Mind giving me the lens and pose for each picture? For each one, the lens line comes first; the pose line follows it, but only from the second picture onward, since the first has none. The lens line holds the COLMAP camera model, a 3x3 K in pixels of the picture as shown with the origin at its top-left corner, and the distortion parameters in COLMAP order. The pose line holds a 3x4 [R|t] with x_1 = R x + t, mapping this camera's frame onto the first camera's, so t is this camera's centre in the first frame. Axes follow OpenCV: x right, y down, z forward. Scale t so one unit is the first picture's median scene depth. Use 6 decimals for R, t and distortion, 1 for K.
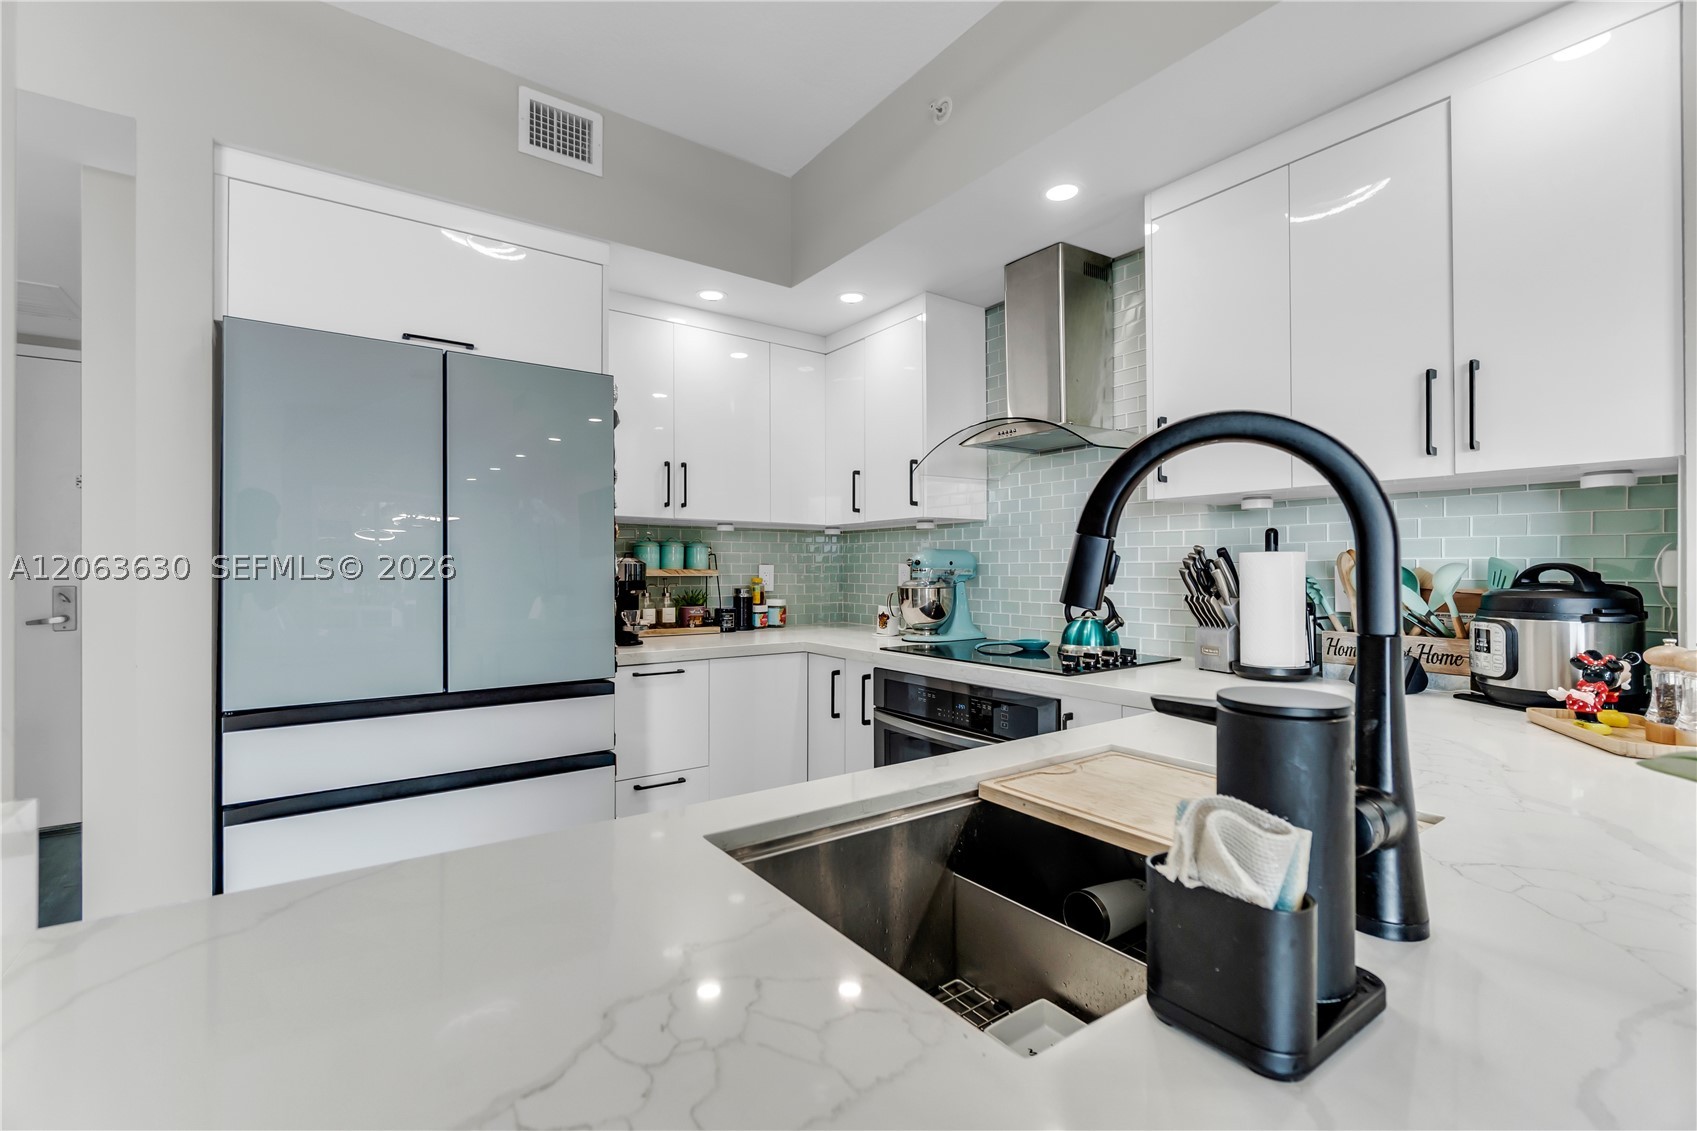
lens RADIAL K [[750.2, 0, 843.8], [0, 750.2, 564.8], [0, 0, 1]] dist [0.003567, -0.001387]
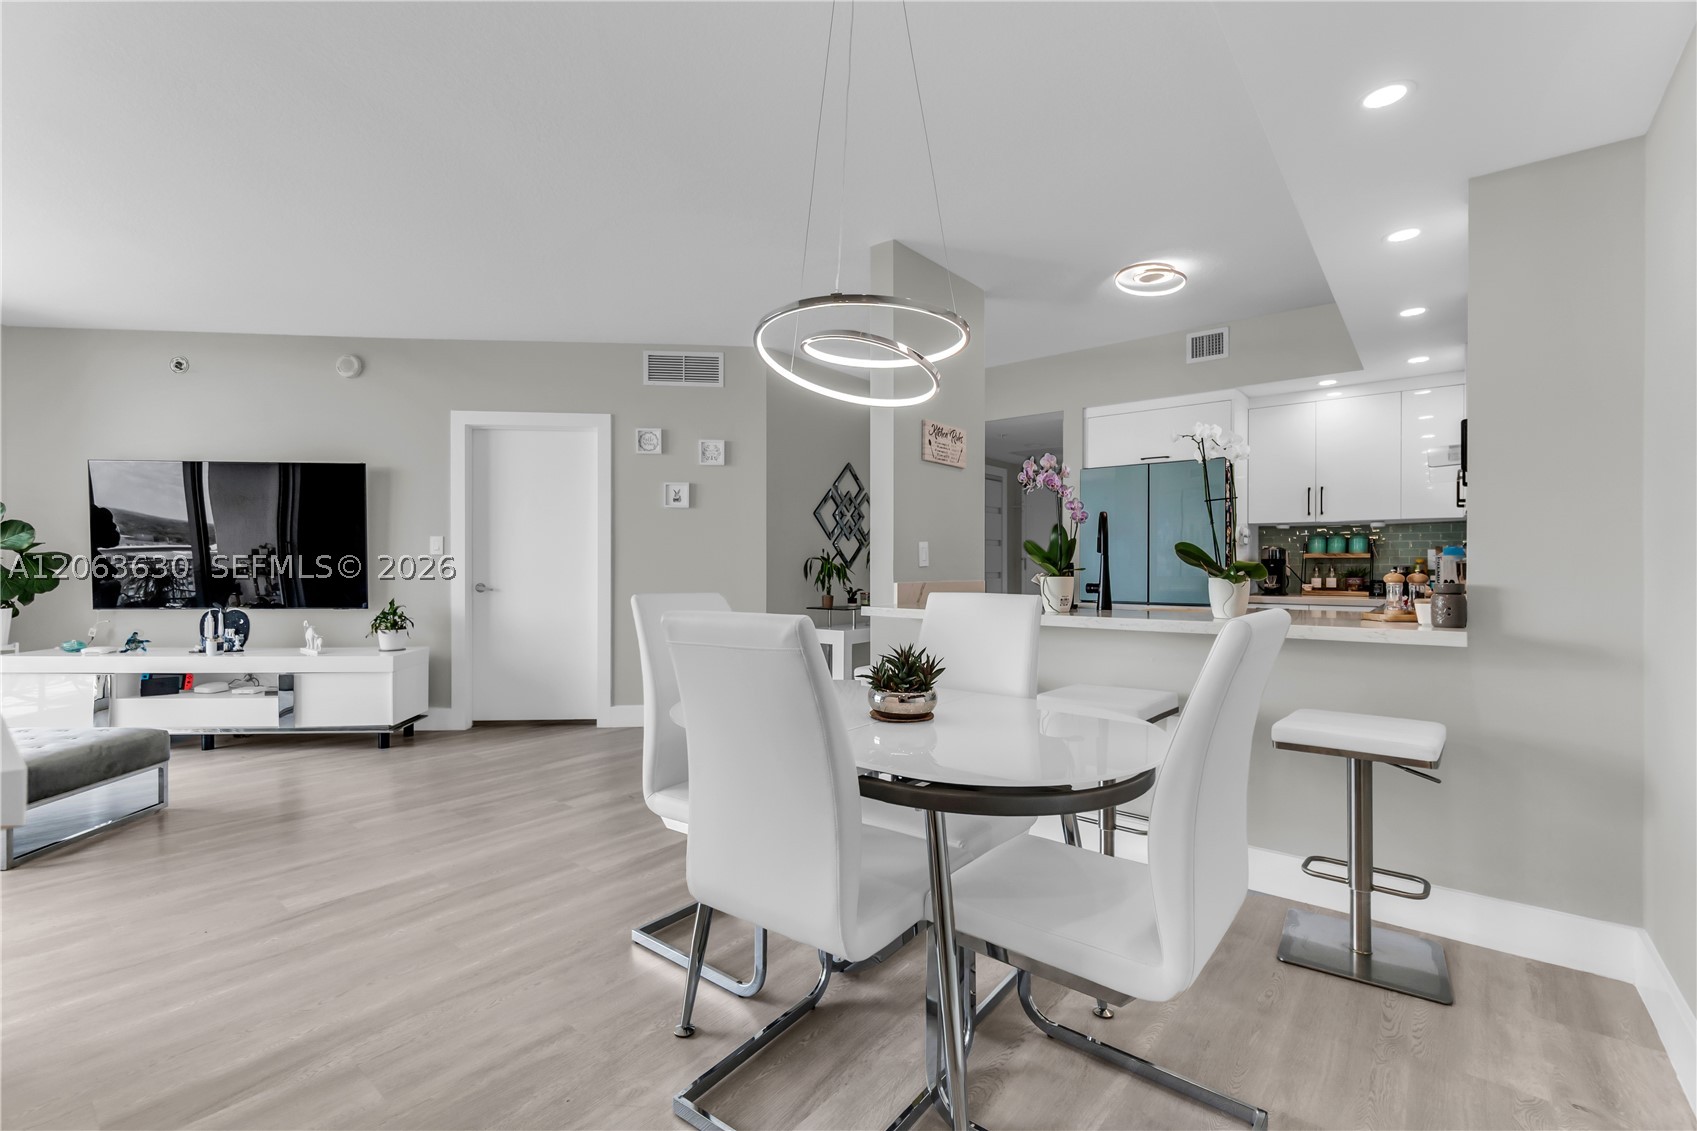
lens RADIAL K [[750.2, 0, 833.7], [0, 750.2, 570.6], [0, 0, 1]] dist [0.003567, -0.001387]
pose [[0.250183, 0.003448, -0.968193, 1.073784], [-0.001175, 0.999994, 0.003258, 0.040145], [0.968198, 0.000323, 0.250185, -0.415121]]
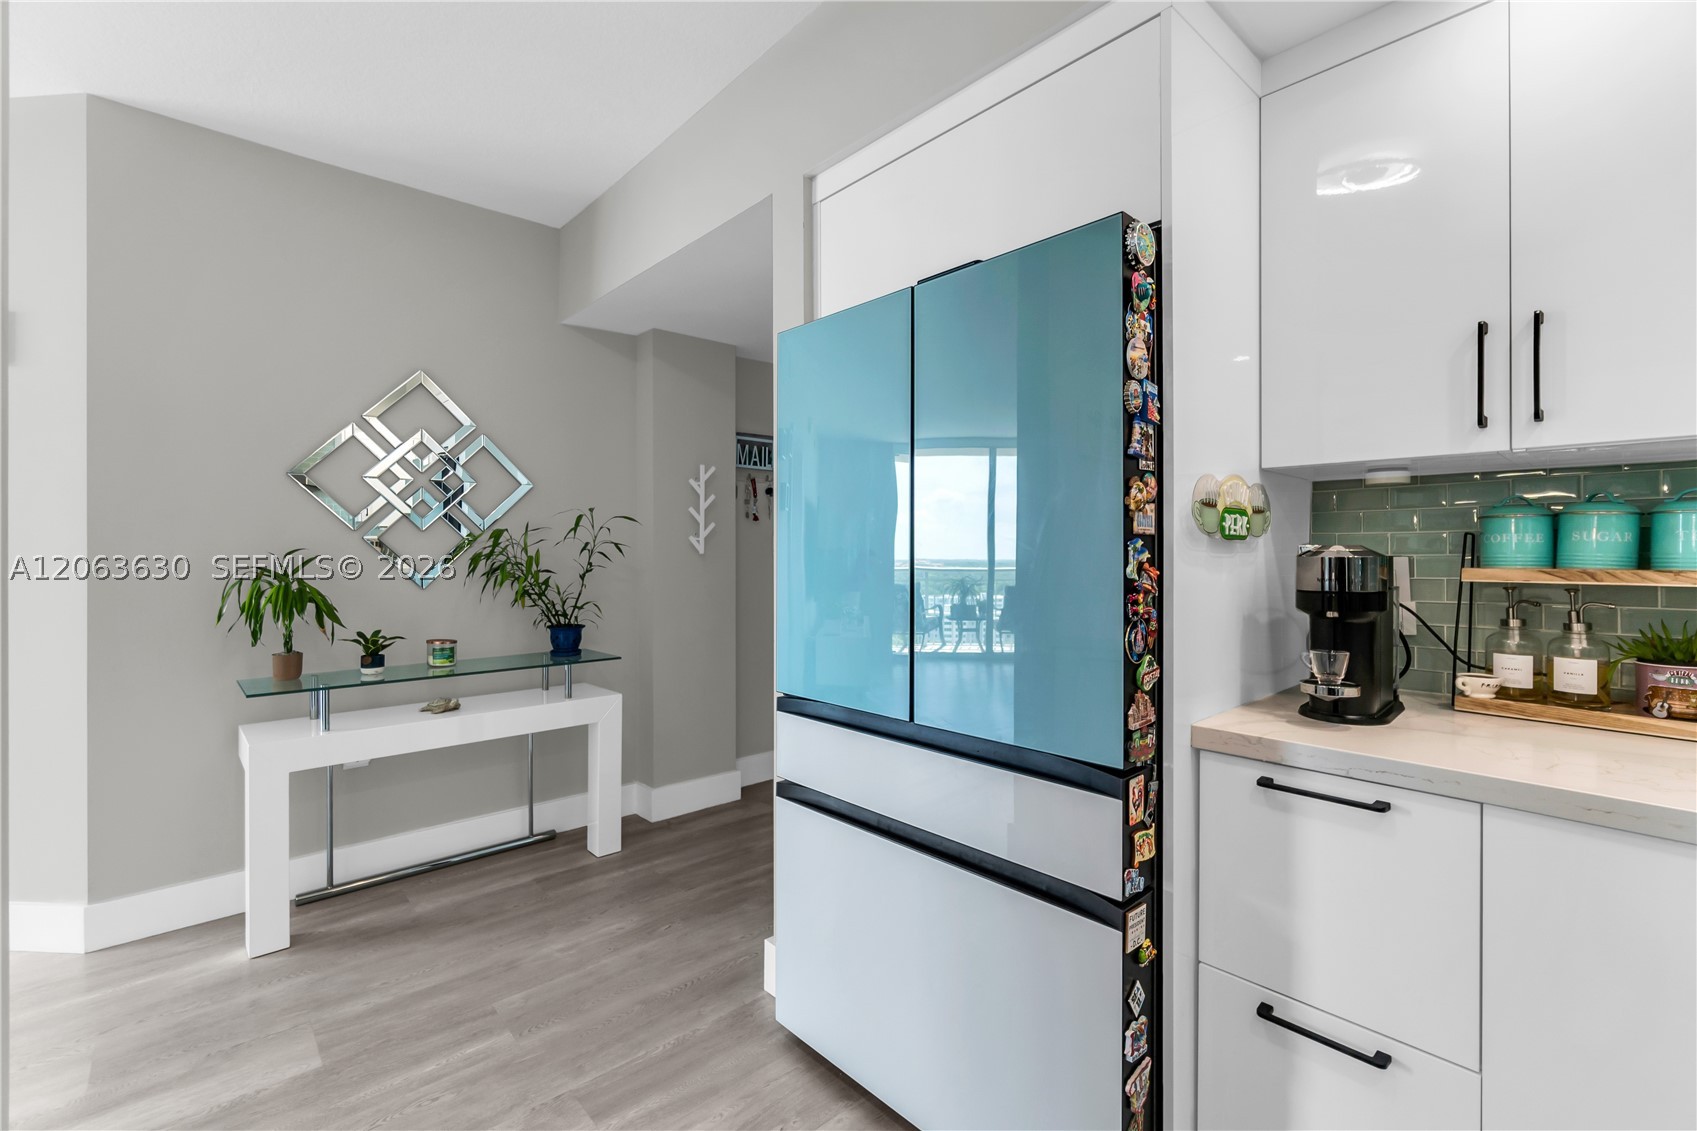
lens RADIAL K [[750.2, 0, 839.0], [0, 750.2, 555.6], [0, 0, 1]] dist [0.003567, -0.001387]
pose [[0.095454, 0.005985, -0.995416, 0.159593], [0.003410, 0.999974, 0.006339, -0.005711], [0.995428, -0.003999, 0.095431, 0.570009]]
